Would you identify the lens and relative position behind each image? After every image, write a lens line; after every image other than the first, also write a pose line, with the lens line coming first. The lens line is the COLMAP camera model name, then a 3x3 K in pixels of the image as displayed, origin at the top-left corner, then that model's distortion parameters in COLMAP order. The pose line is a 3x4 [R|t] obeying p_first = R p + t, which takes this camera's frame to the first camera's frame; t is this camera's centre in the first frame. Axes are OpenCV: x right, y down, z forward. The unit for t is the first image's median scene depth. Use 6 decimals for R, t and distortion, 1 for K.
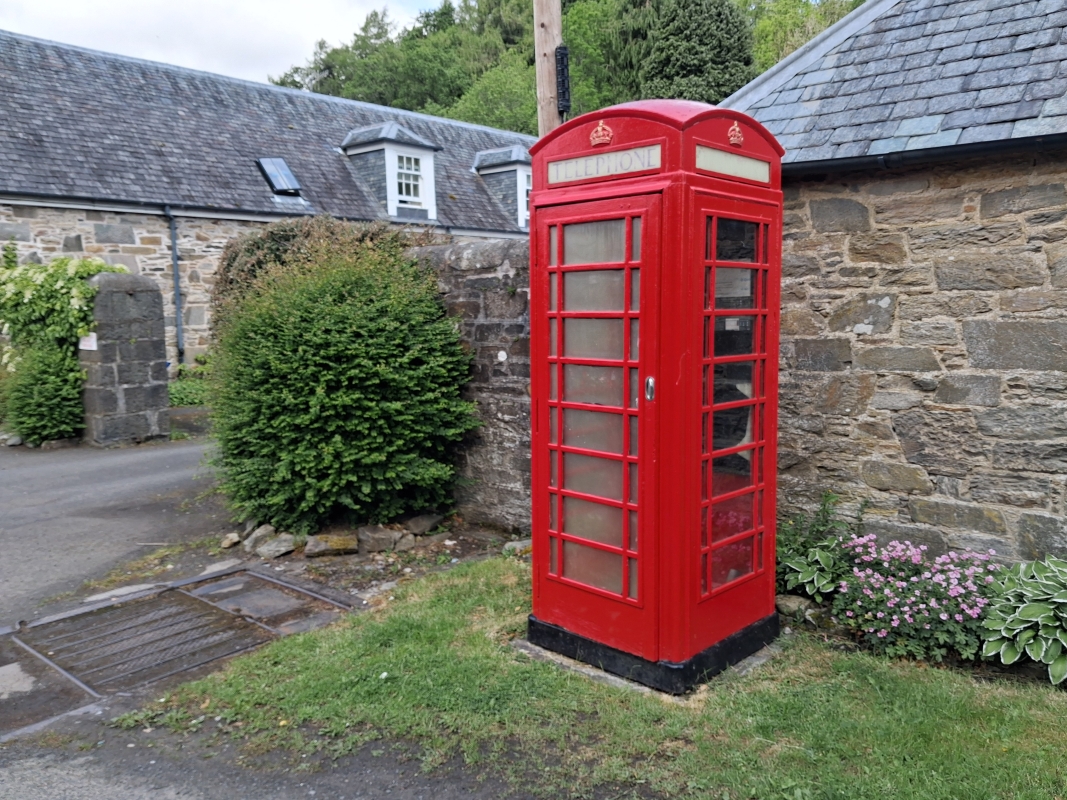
lens RADIAL K [[847.4, 0, 521.1], [0, 847.4, 413.5], [0, 0, 1]] dist [0.031395, -0.046455]
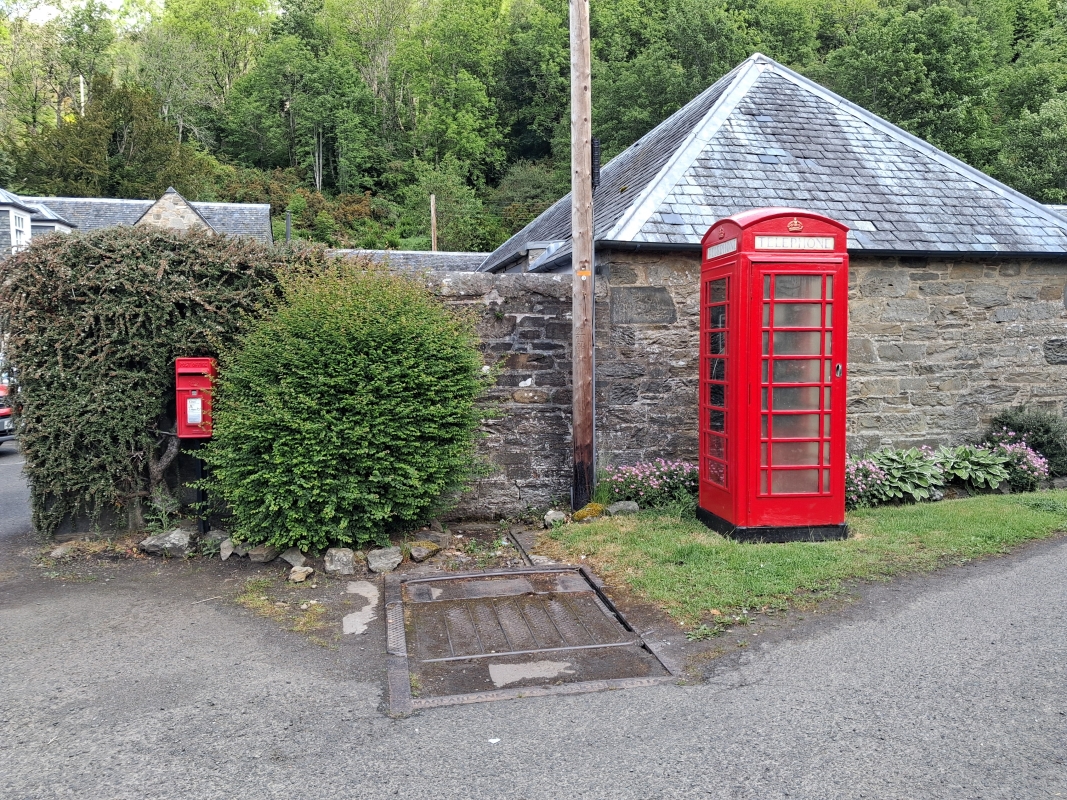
lens RADIAL K [[847.4, 0, 552.0], [0, 847.4, 406.4], [0, 0, 1]] dist [0.031395, -0.046455]
pose [[0.600259, -0.046688, 0.798442, -0.980869], [0.096680, 0.995210, -0.014489, 0.009848], [-0.793941, 0.085890, 0.601897, 0.233363]]
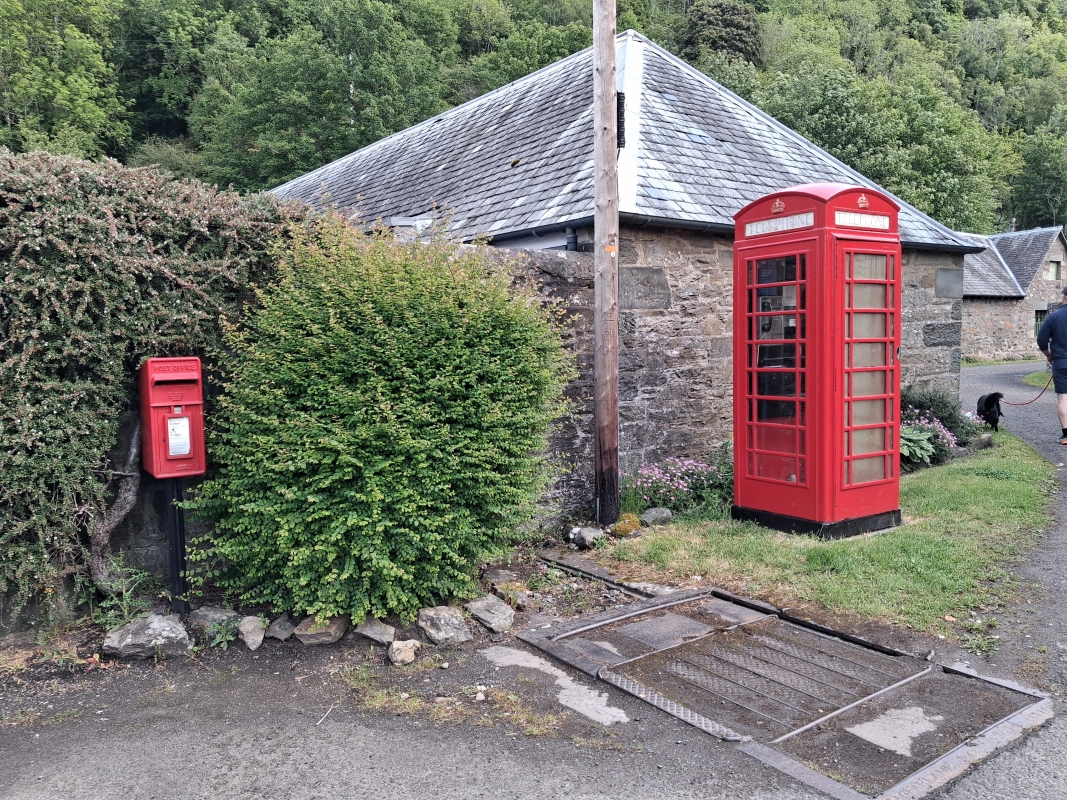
lens RADIAL K [[847.4, 0, 542.2], [0, 847.4, 420.4], [0, 0, 1]] dist [0.031395, -0.046455]
pose [[0.216502, -0.083506, 0.972704, -1.028617], [0.143271, 0.988266, 0.052953, -0.052301], [-0.965712, 0.127896, 0.225925, 0.784061]]
